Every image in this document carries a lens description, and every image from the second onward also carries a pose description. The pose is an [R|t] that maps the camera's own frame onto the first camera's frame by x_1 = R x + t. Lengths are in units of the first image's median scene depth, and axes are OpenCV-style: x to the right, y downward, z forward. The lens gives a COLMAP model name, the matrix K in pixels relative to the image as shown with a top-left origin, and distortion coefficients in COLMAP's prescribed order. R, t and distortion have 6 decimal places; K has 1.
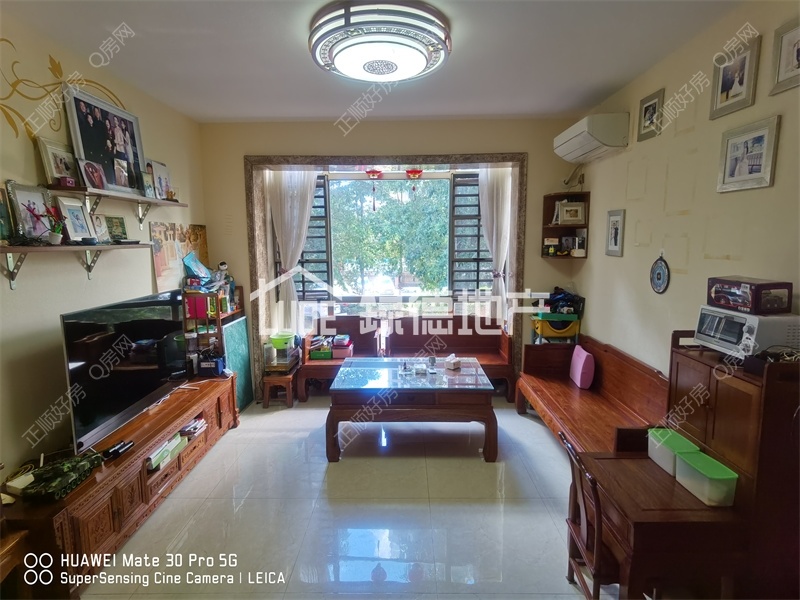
lens RADIAL K [[419.0, 0, 397.1], [0, 419.0, 296.3], [0, 0, 1]] dist [0.004908, 0.002457]
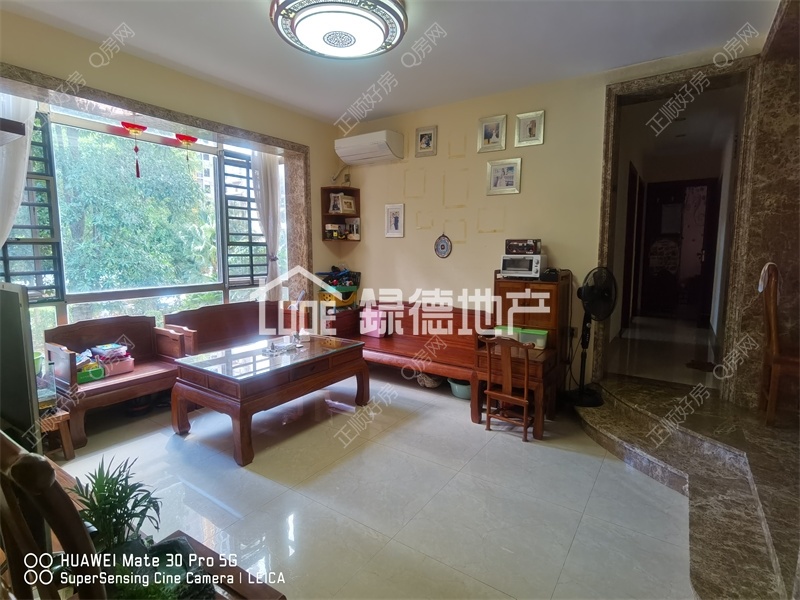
lens RADIAL K [[419.0, 0, 406.8], [0, 419.0, 306.0], [0, 0, 1]] dist [0.004908, 0.002457]
pose [[0.549948, -0.094426, 0.829844, -1.477878], [0.099725, 0.993904, 0.047006, 0.163177], [-0.829224, 0.056905, 0.556012, 0.499435]]
